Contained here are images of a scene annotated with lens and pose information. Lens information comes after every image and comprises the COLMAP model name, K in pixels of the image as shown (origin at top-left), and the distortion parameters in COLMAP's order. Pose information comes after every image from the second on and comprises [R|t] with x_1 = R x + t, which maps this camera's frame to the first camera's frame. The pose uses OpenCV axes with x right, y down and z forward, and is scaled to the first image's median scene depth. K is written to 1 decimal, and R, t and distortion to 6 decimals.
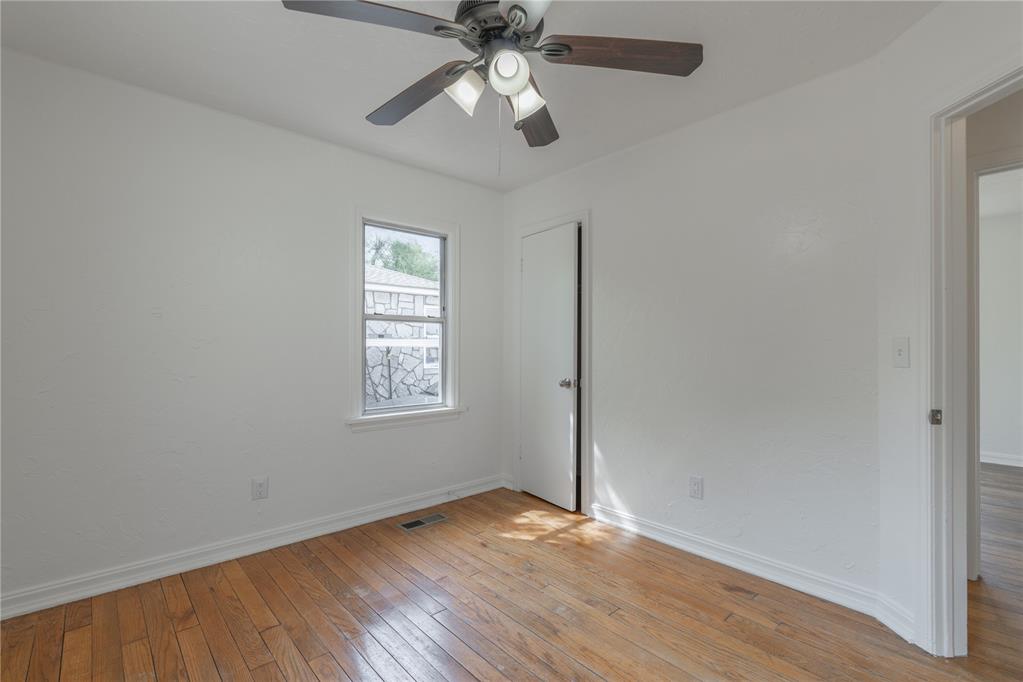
lens RADIAL K [[459.7, 0, 511.5], [0, 459.7, 341.0], [0, 0, 1]] dist [-0.002689, 0.000203]
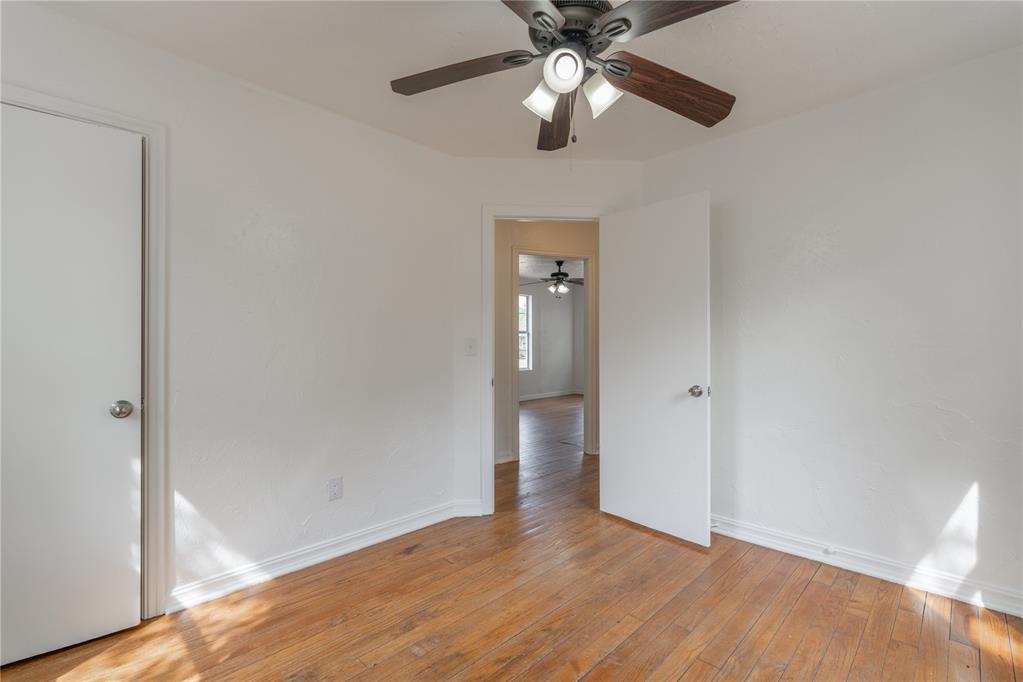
lens RADIAL K [[459.7, 0, 511.5], [0, 459.7, 341.0], [0, 0, 1]] dist [-0.002689, 0.000203]
pose [[-0.063578, 0.007439, 0.997949, -0.563632], [-0.007582, 0.999940, -0.007937, 0.009602], [-0.997948, -0.008071, -0.063518, 0.652633]]
